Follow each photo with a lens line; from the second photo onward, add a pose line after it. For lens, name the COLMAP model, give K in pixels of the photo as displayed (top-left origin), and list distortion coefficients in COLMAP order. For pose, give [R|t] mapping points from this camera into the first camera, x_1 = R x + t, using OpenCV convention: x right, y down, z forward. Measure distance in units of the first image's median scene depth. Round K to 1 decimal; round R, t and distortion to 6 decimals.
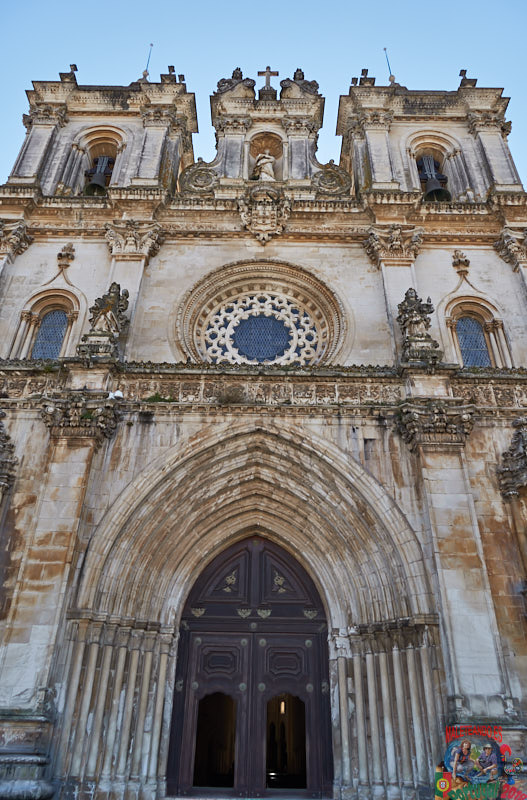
lens RADIAL K [[596.9, 0, 263.4], [0, 596.9, 362.8], [0, 0, 1]] dist [0.005500, -0.002464]
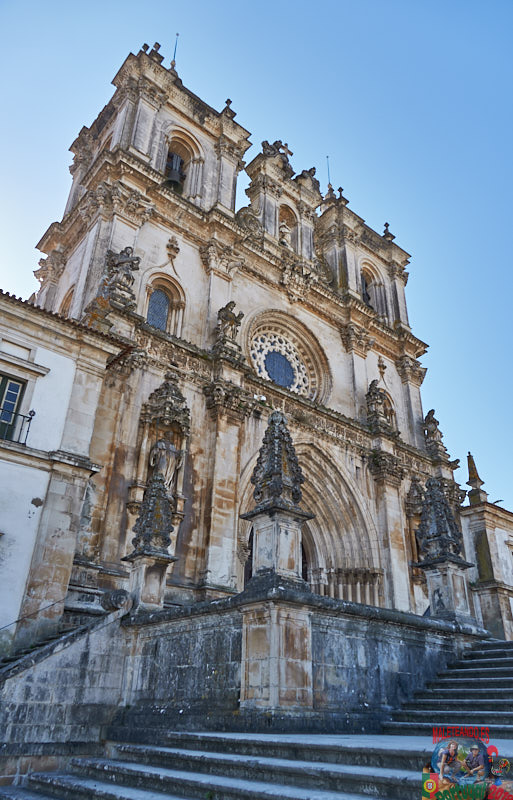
lens RADIAL K [[567.5, 0, 256.5], [0, 567.5, 400.0], [0, 0, 1]] dist [0.008414, 0.001273]
pose [[0.772543, 0.316835, 0.550266, -0.777891], [-0.378585, 0.925565, -0.001414, 0.048887], [-0.509755, -0.207230, 0.834988, -0.127531]]
